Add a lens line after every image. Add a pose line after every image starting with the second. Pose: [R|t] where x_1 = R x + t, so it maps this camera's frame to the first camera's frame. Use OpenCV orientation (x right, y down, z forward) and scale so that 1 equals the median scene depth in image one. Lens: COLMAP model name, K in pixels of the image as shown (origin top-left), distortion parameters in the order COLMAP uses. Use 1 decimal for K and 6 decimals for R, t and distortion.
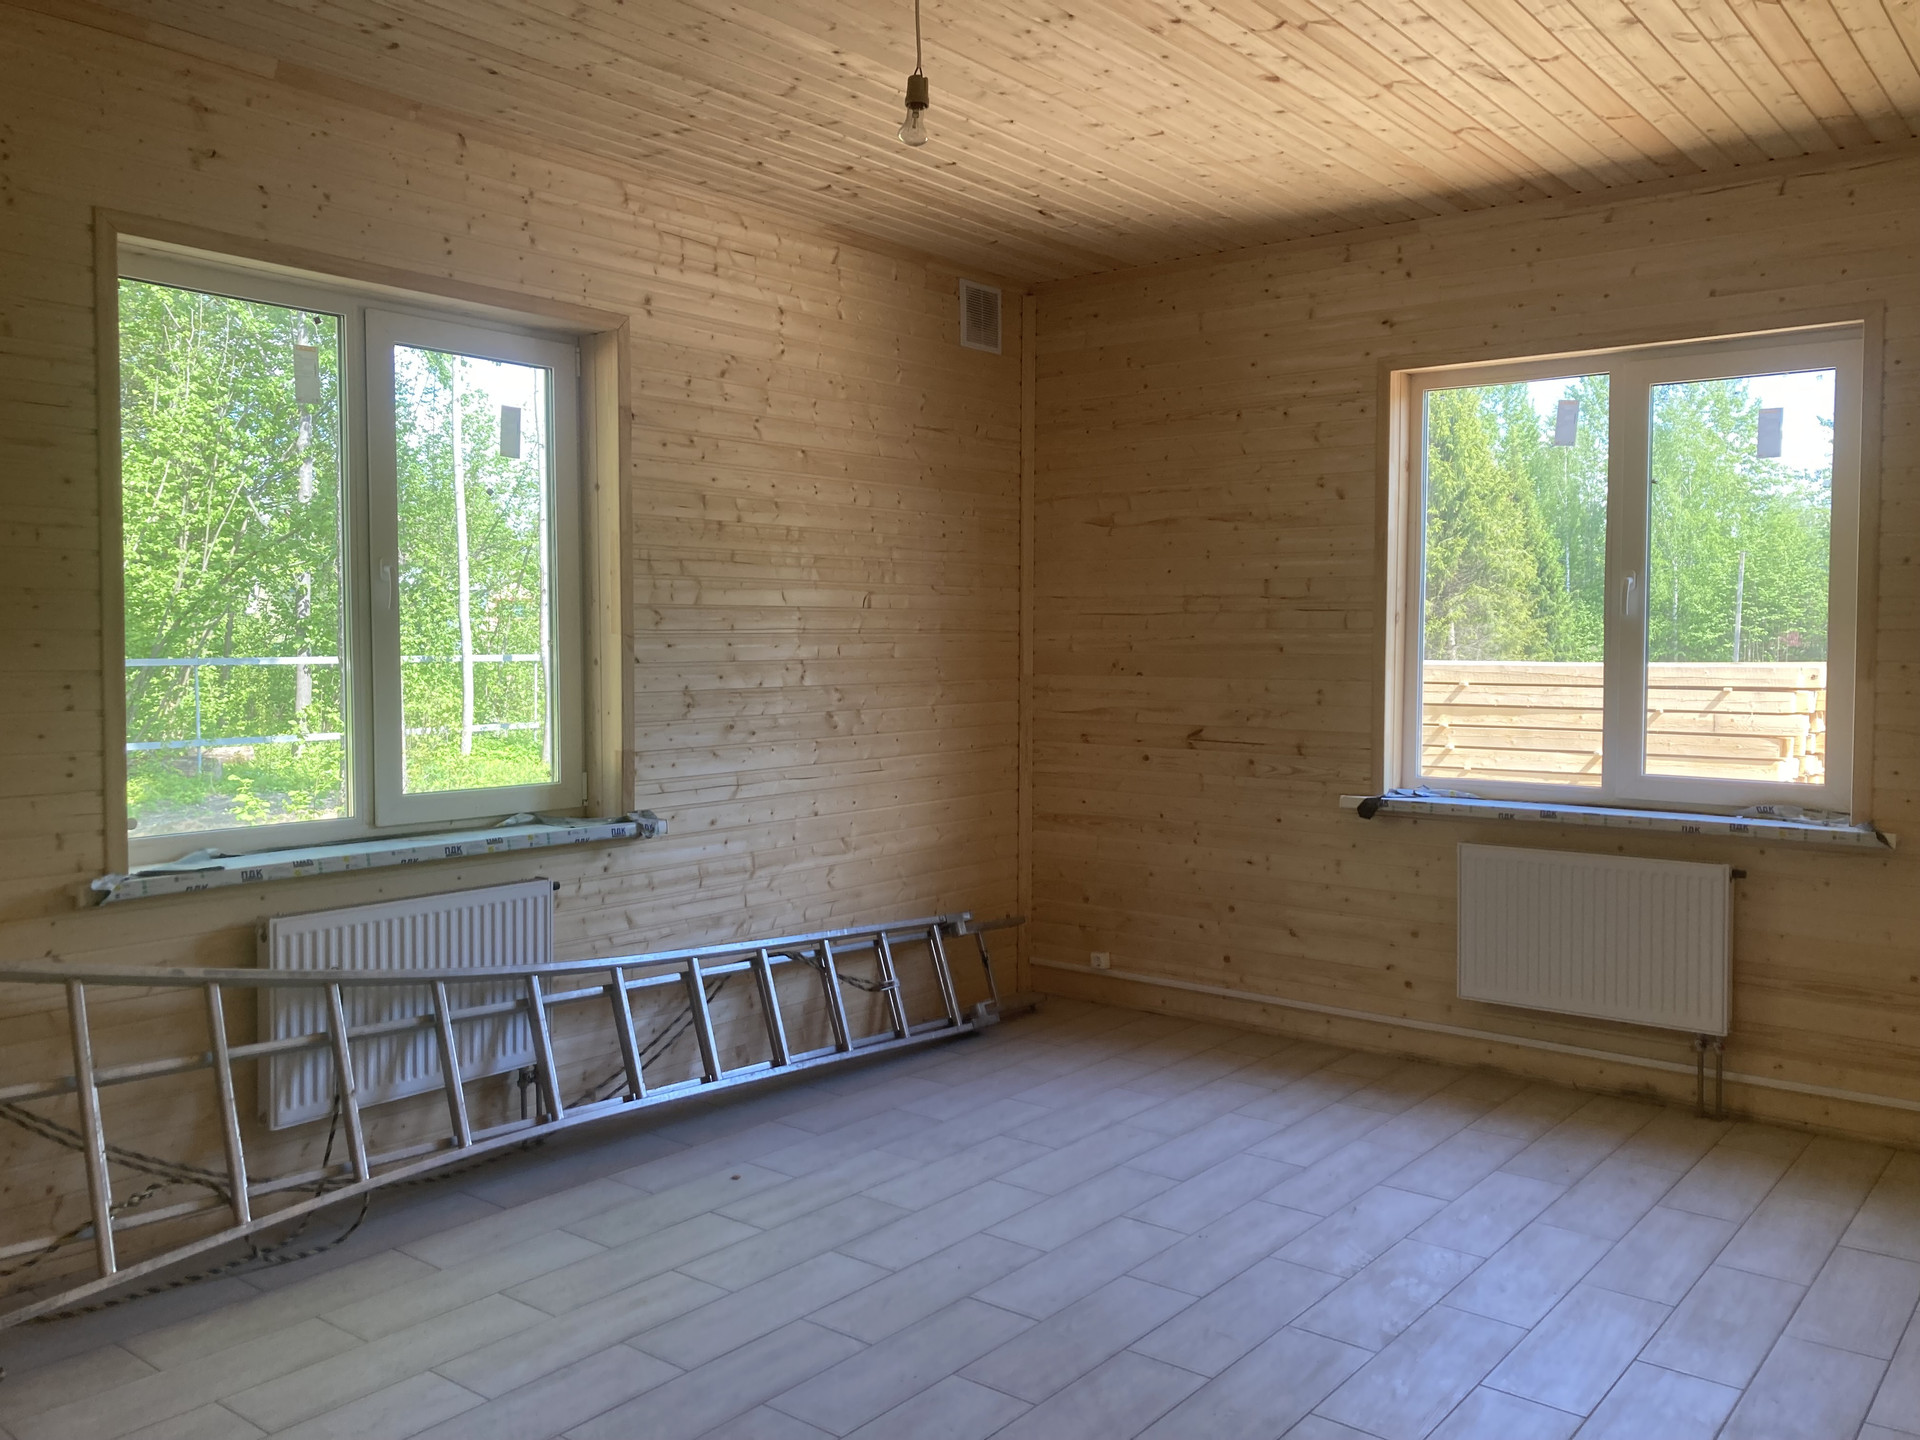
lens RADIAL K [[1572.4, 0, 982.7], [0, 1572.4, 677.0], [0, 0, 1]] dist [0.035037, -0.028593]
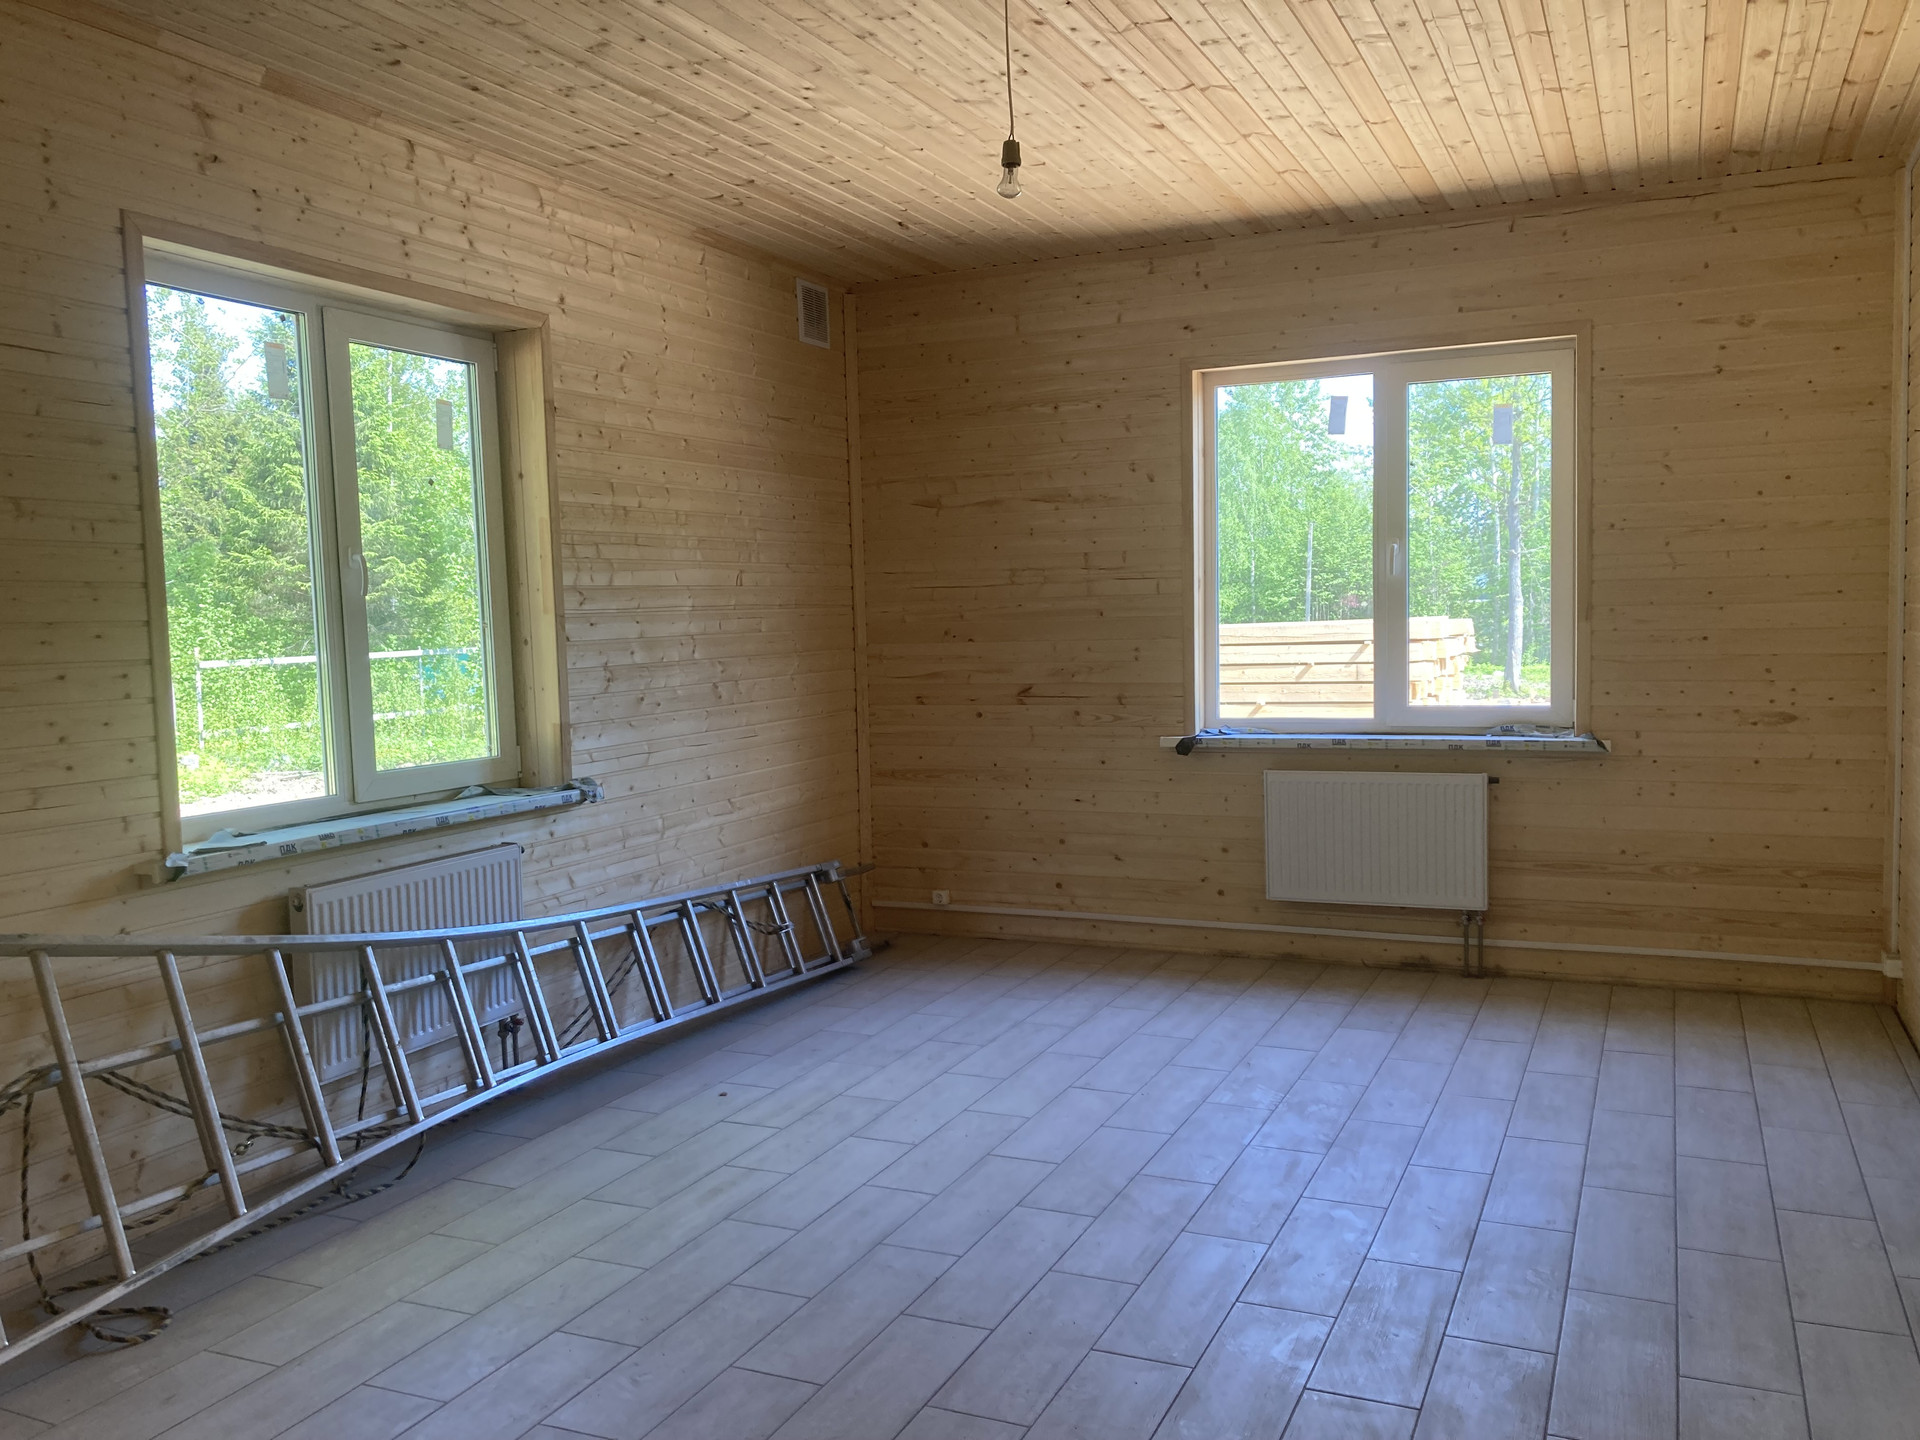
lens RADIAL K [[1572.4, 0, 963.2], [0, 1572.4, 713.7], [0, 0, 1]] dist [0.035037, -0.028593]
pose [[0.970613, -0.044142, 0.236561, -0.221746], [0.035470, 0.998538, 0.040790, 0.006259], [-0.238015, -0.031200, 0.970760, -0.109676]]
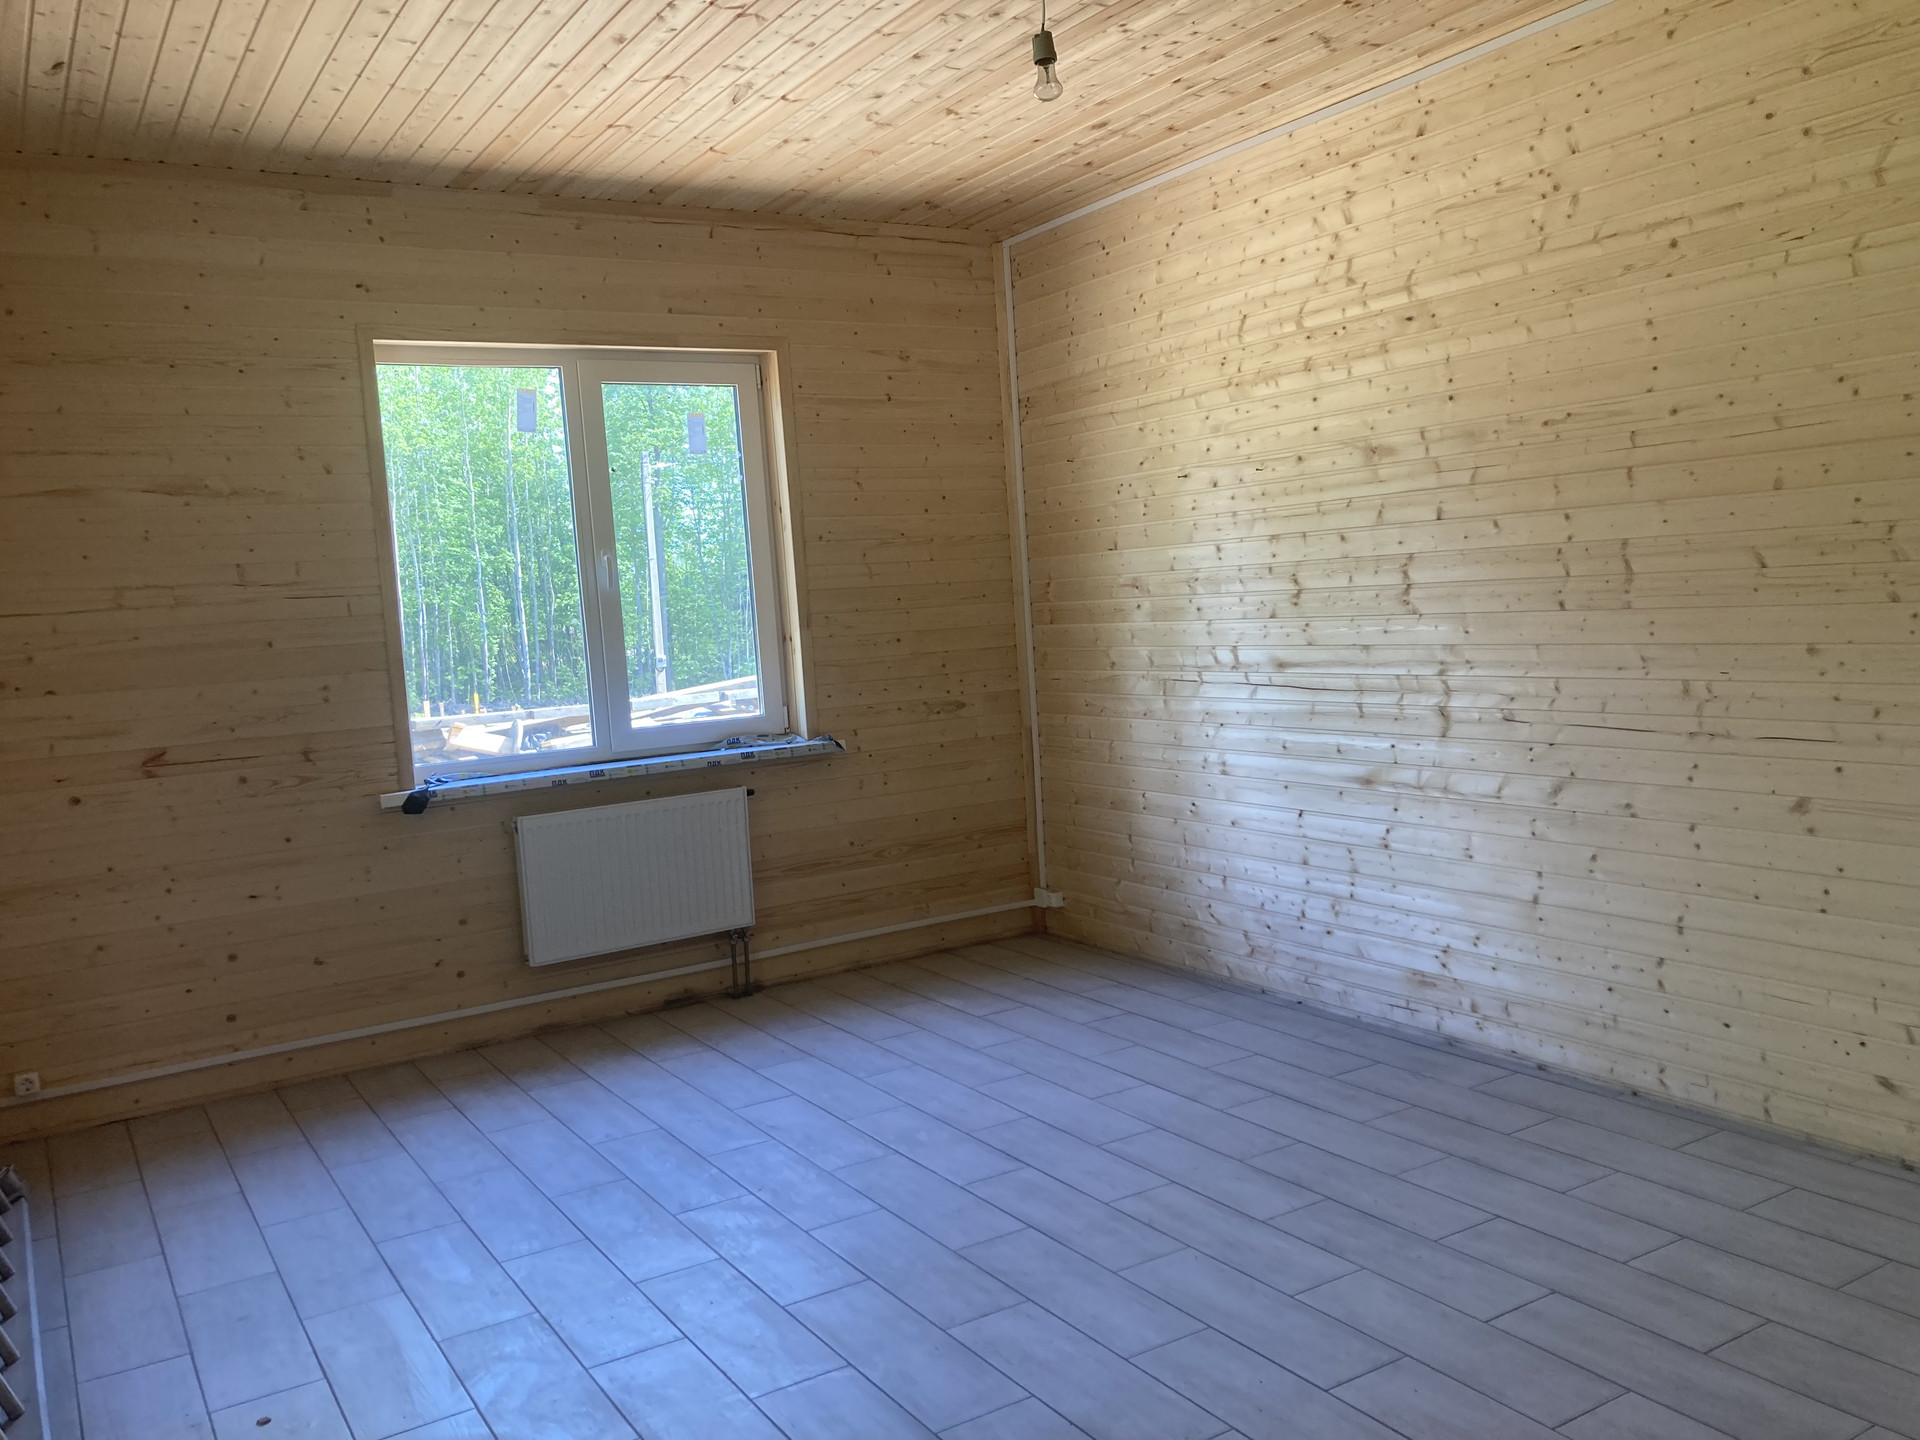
lens RADIAL K [[1572.4, 0, 965.3], [0, 1572.4, 714.8], [0, 0, 1]] dist [0.035037, -0.028593]
pose [[0.338243, -0.100128, 0.935717, -0.608829], [0.088339, 0.993311, 0.074359, -0.012160], [-0.936903, 0.057509, 0.344825, 0.416567]]
